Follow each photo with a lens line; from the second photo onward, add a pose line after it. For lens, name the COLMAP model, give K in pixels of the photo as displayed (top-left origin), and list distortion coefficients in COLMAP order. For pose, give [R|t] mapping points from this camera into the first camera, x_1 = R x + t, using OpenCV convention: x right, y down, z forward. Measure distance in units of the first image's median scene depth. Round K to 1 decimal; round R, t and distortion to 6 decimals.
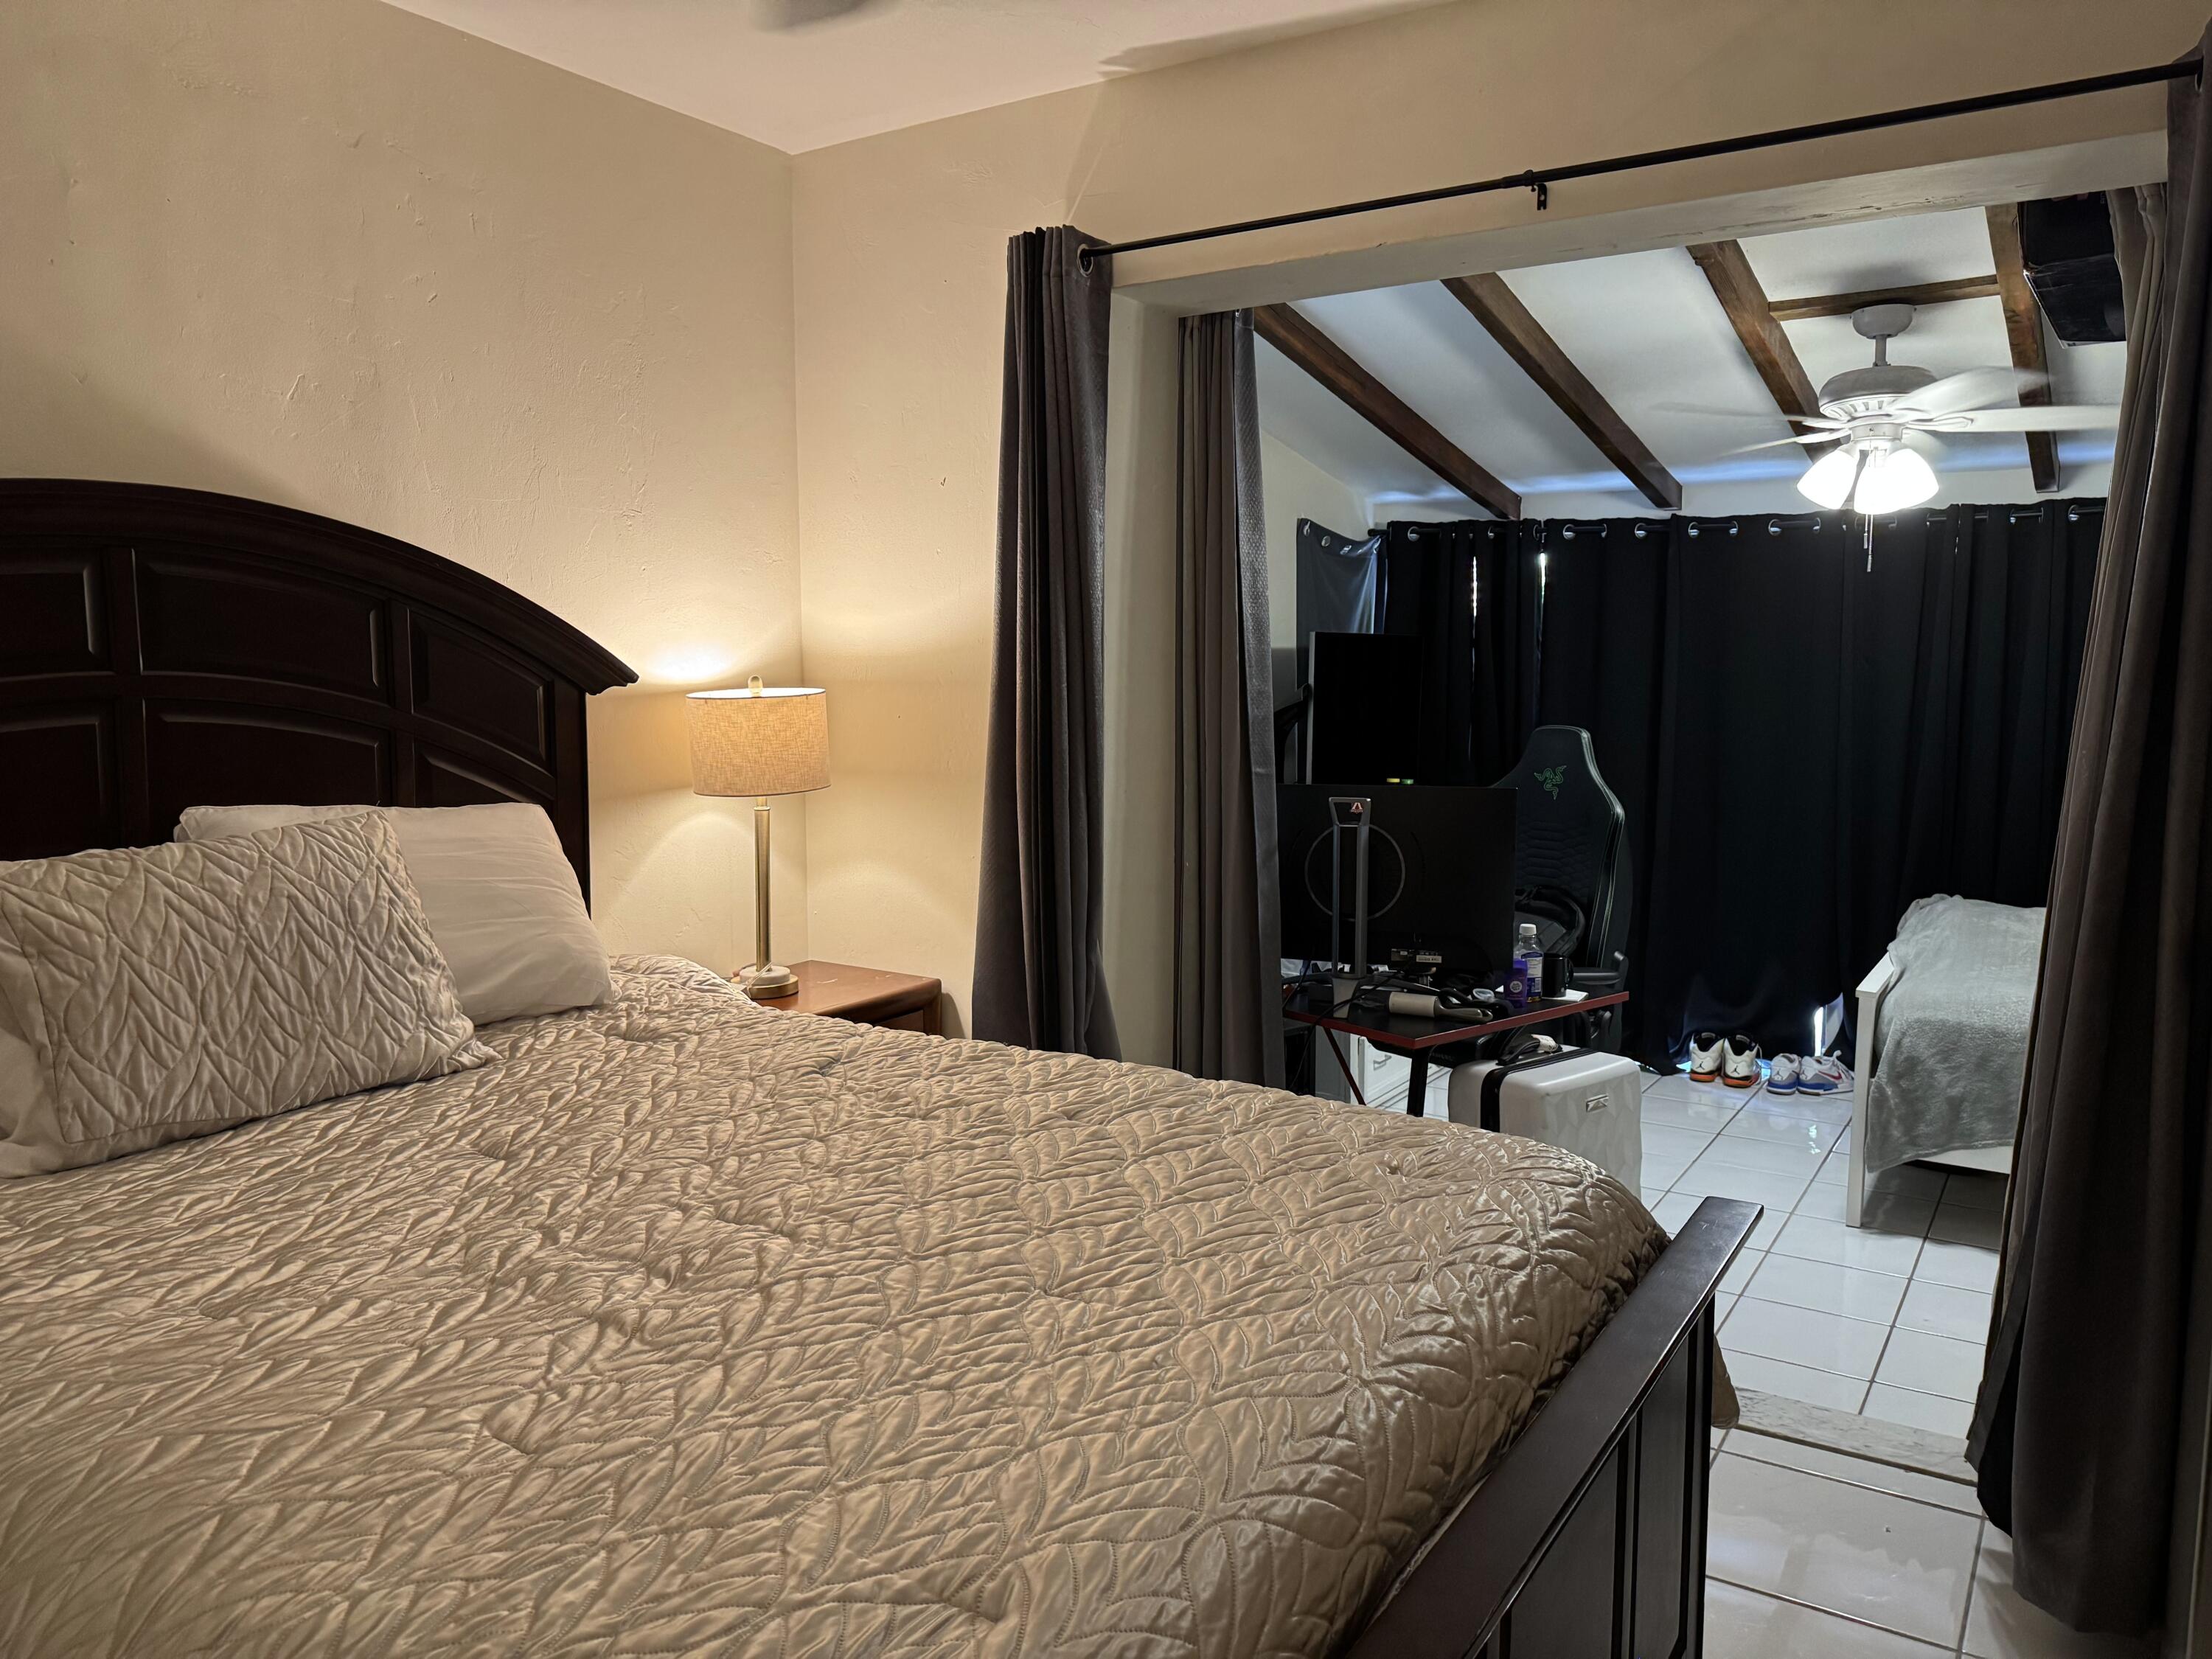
lens RADIAL K [[1559.5, 0, 1106.0], [0, 1559.5, 829.5], [0, 0, 1]] dist [0.002471, -0.019379]
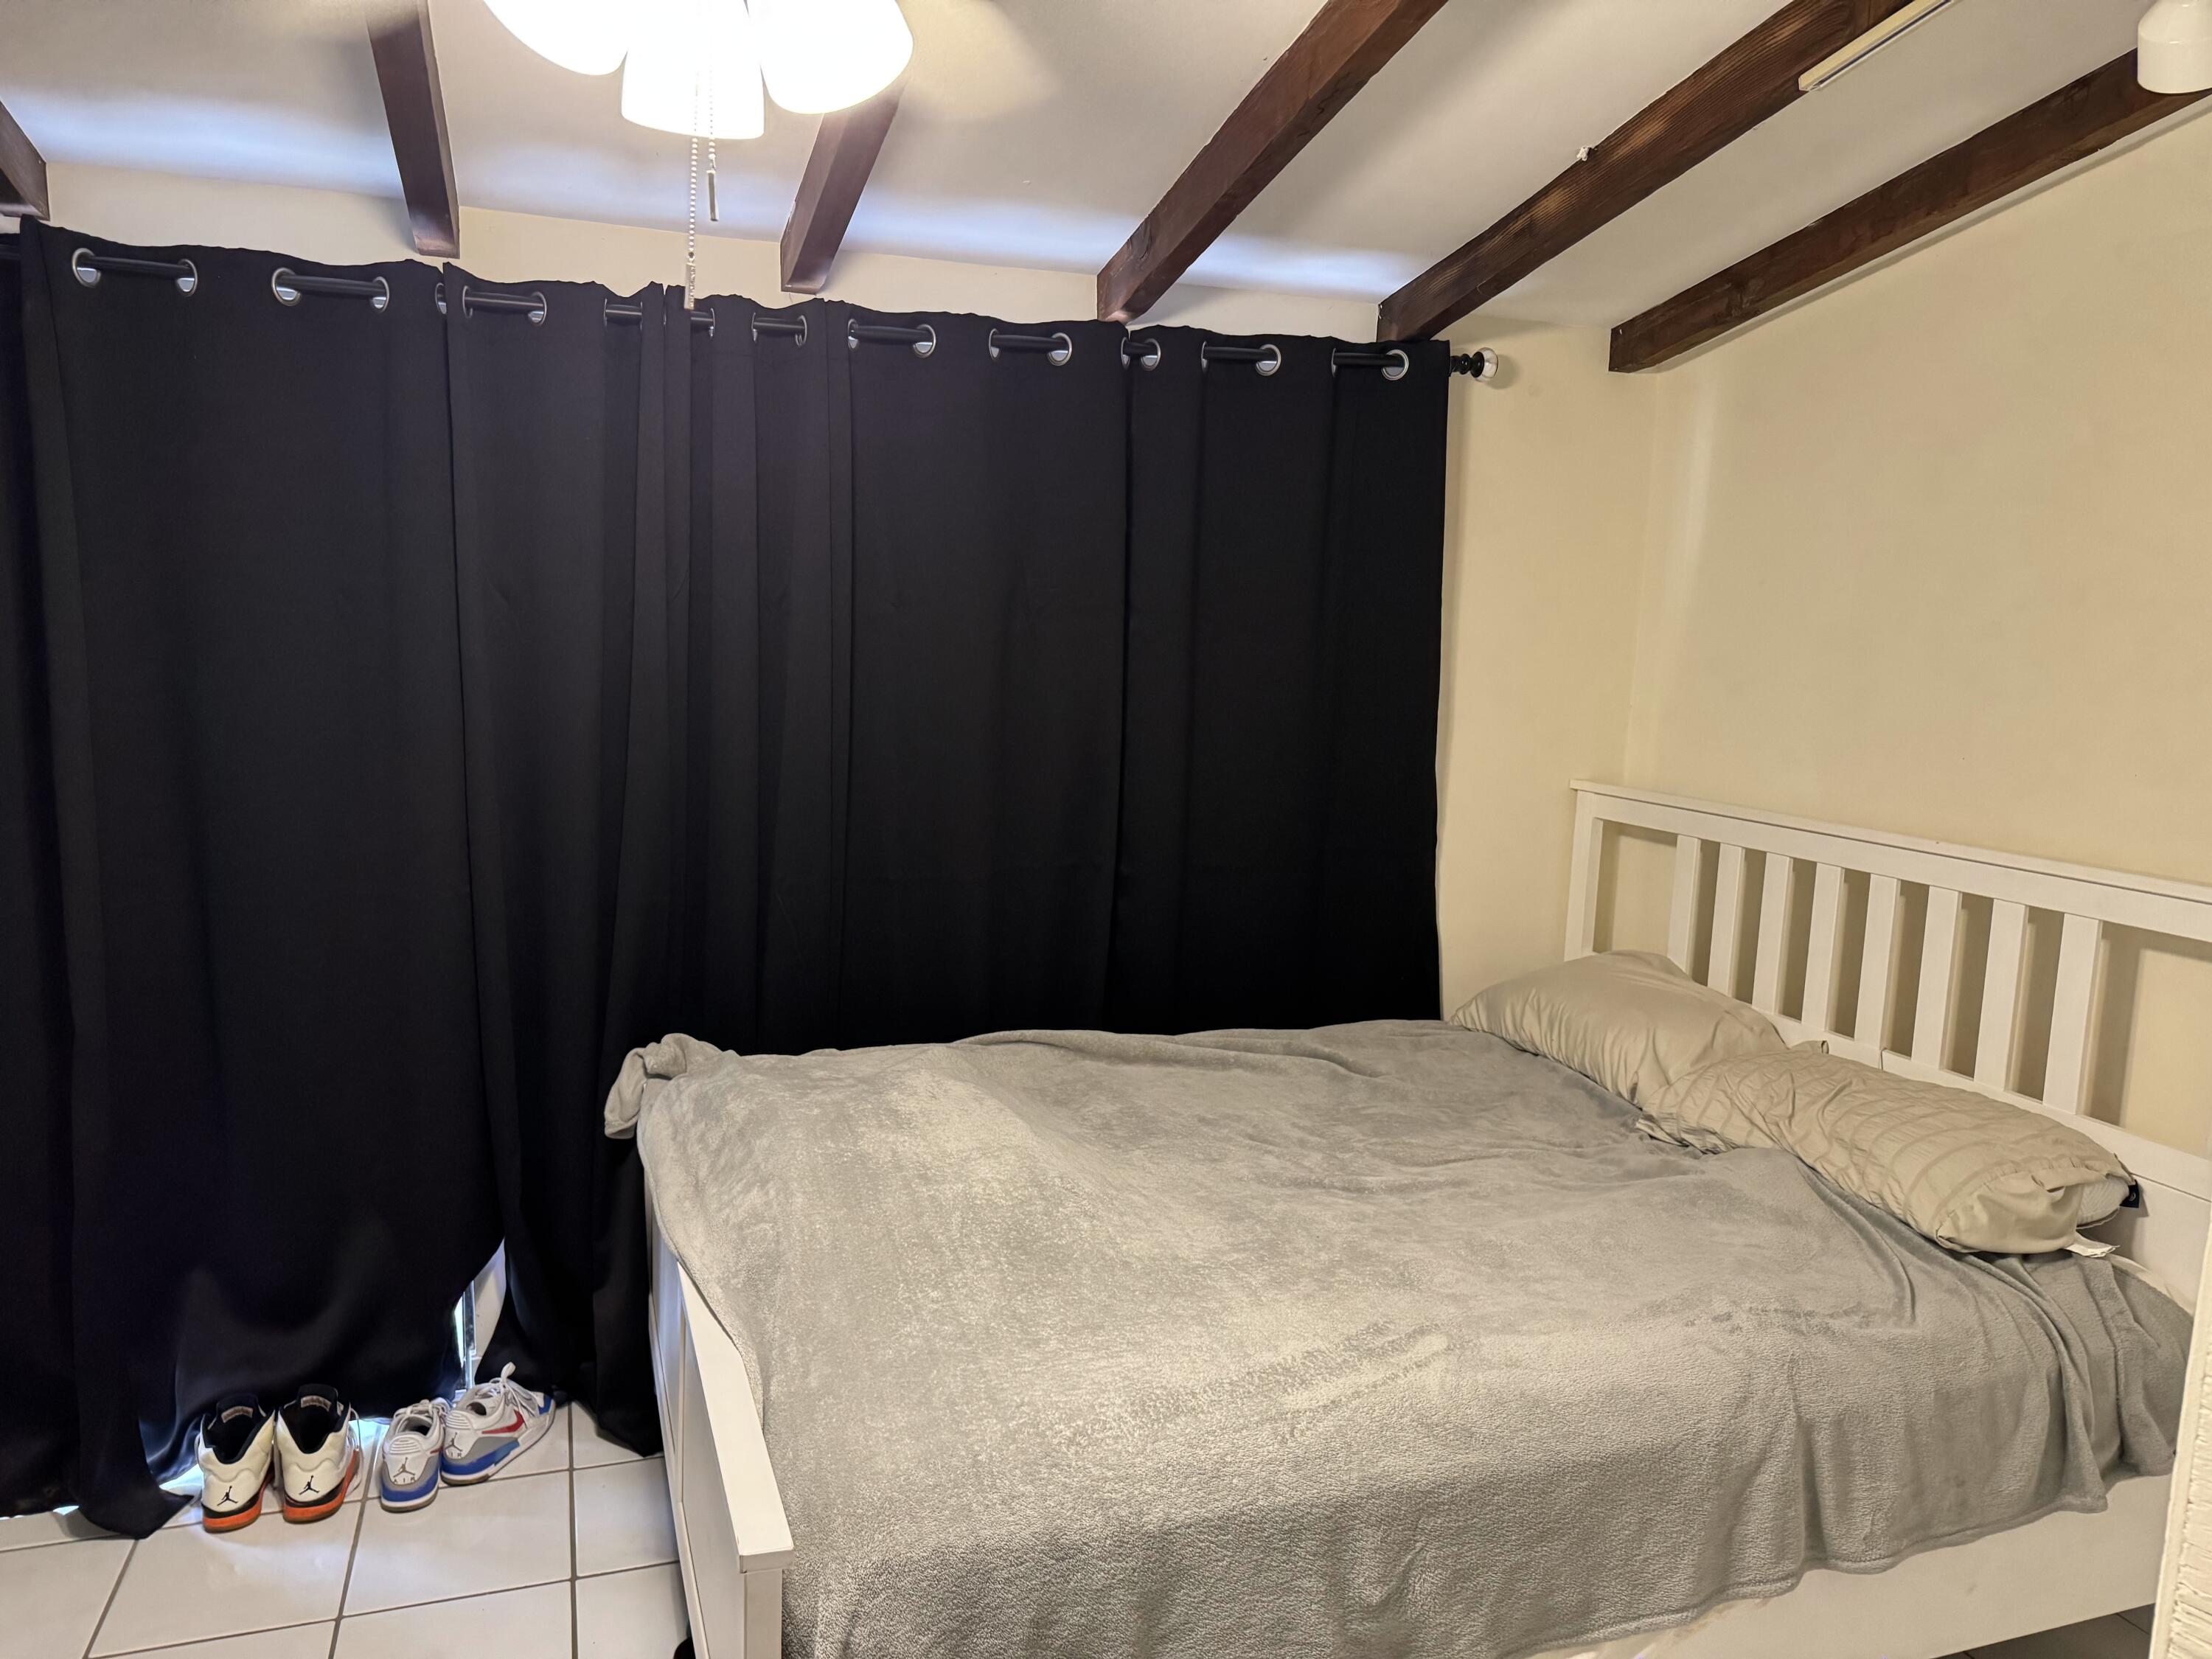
lens RADIAL K [[1559.5, 0, 1106.0], [0, 1559.5, 829.5], [0, 0, 1]] dist [0.002471, -0.019379]
pose [[0.606194, -0.090707, 0.790127, 0.200534], [0.057532, 0.995873, 0.070188, -0.054972], [-0.793233, 0.002910, 0.608911, 0.530891]]
